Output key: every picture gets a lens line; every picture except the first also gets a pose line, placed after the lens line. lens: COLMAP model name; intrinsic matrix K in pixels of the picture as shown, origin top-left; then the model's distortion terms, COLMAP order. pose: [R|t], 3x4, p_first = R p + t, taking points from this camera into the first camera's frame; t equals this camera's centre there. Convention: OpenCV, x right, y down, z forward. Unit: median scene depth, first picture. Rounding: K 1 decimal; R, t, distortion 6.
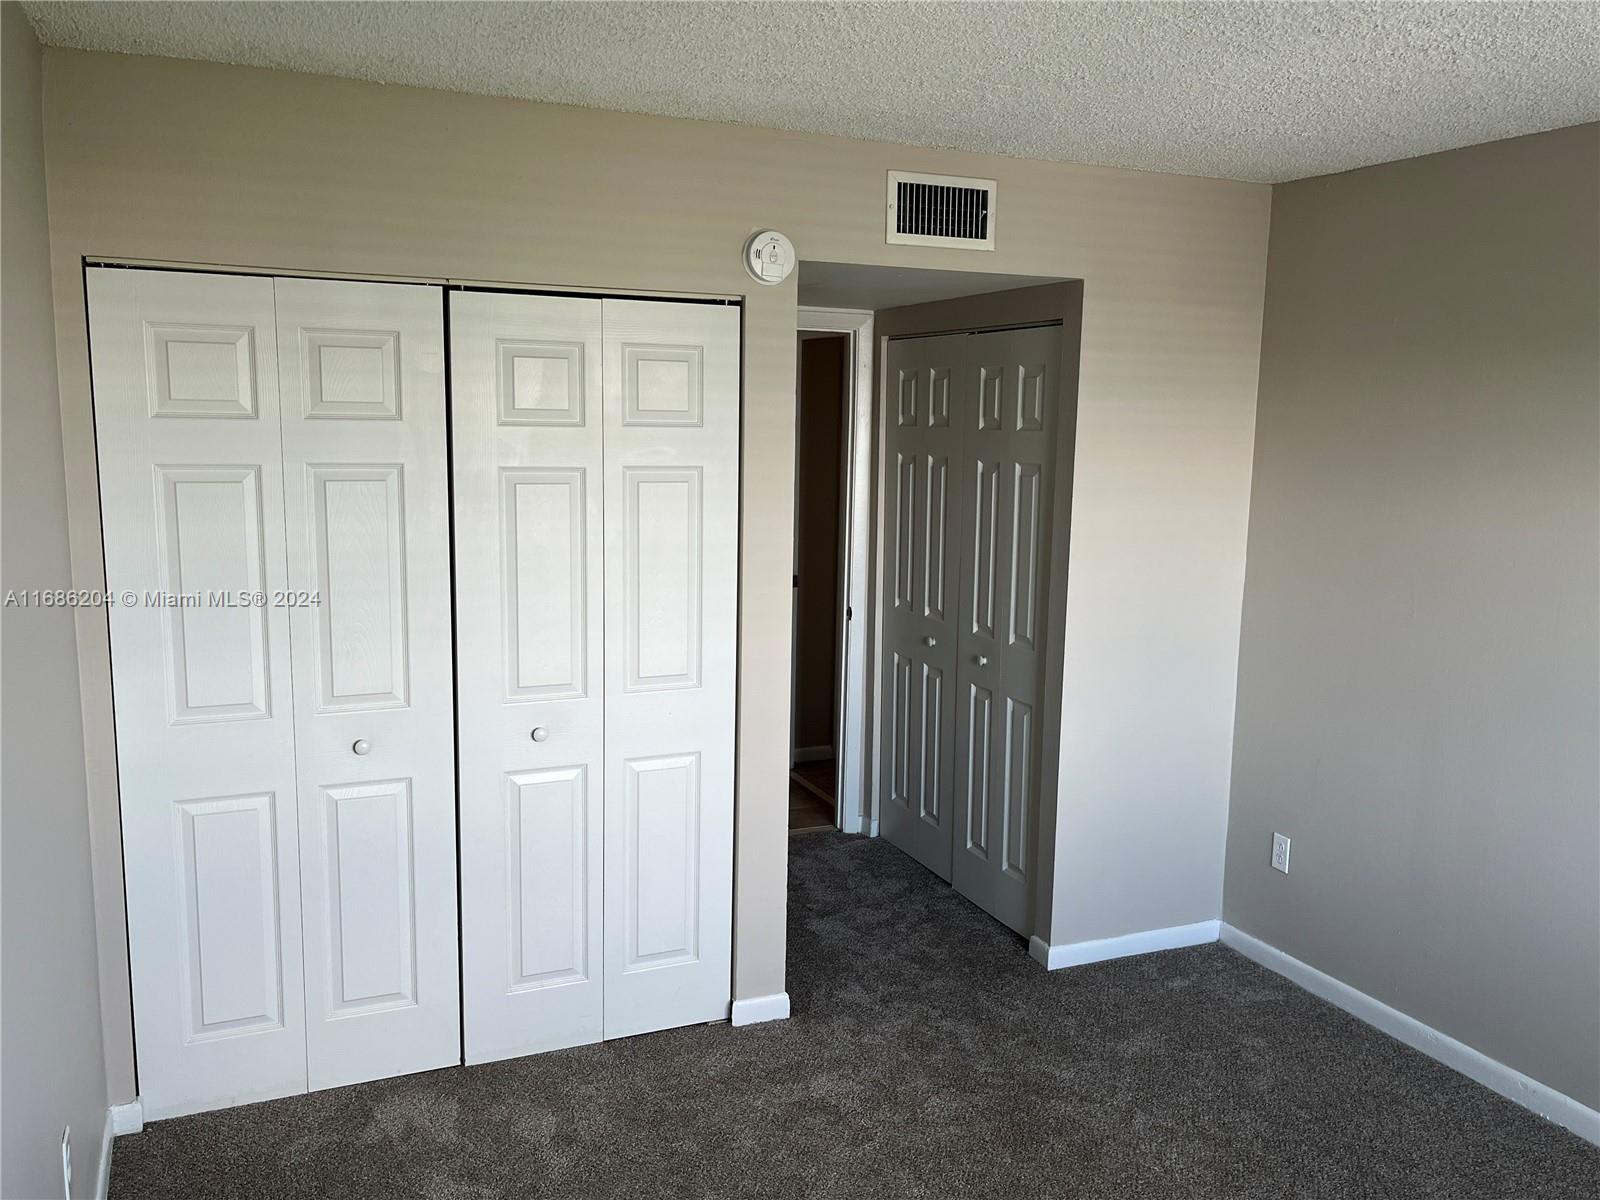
lens RADIAL K [[1365.8, 0, 803.8], [0, 1365.8, 602.1], [0, 0, 1]] dist [0.032745, -0.007991]
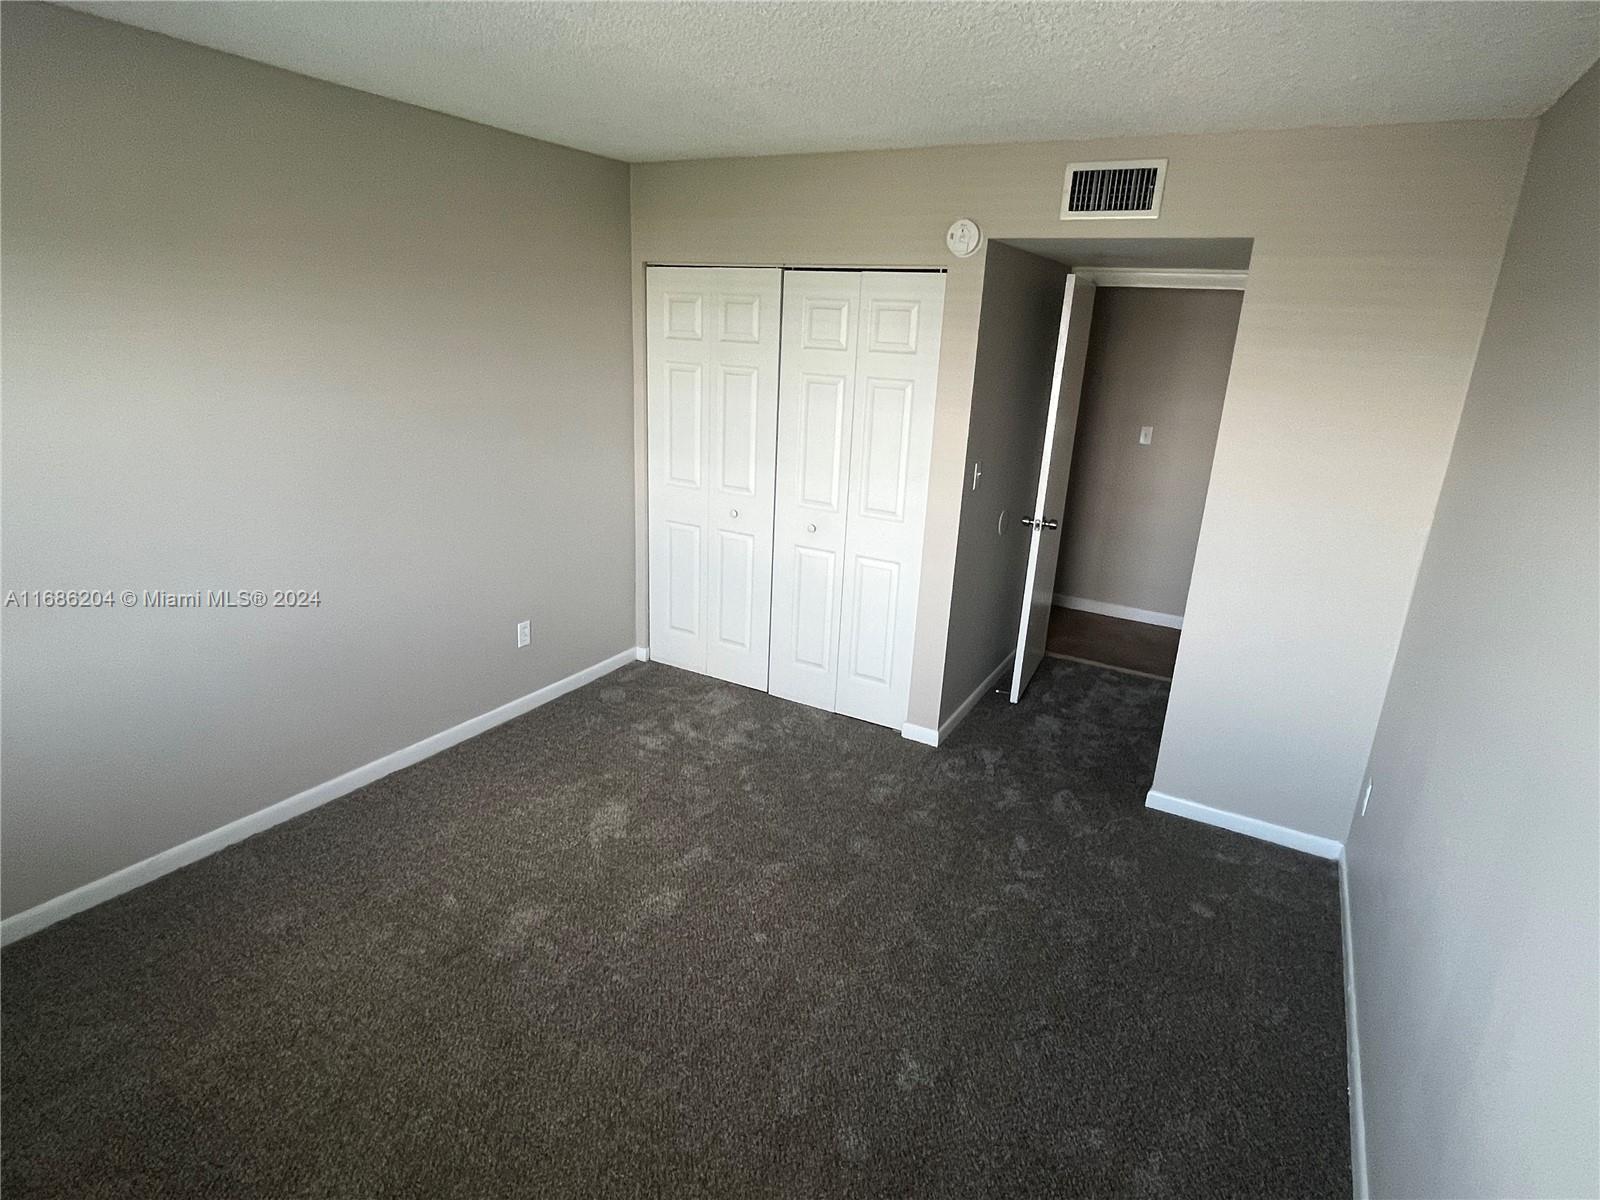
lens RADIAL K [[864.1, 0, 802.2], [0, 864.1, 597.3], [0, 0, 1]] dist [-0.004307, -0.000124]
pose [[0.589760, 0.245752, -0.769278, 0.650609], [-0.157659, 0.969282, 0.188777, -0.025290], [0.792040, 0.009950, 0.610388, 0.290956]]
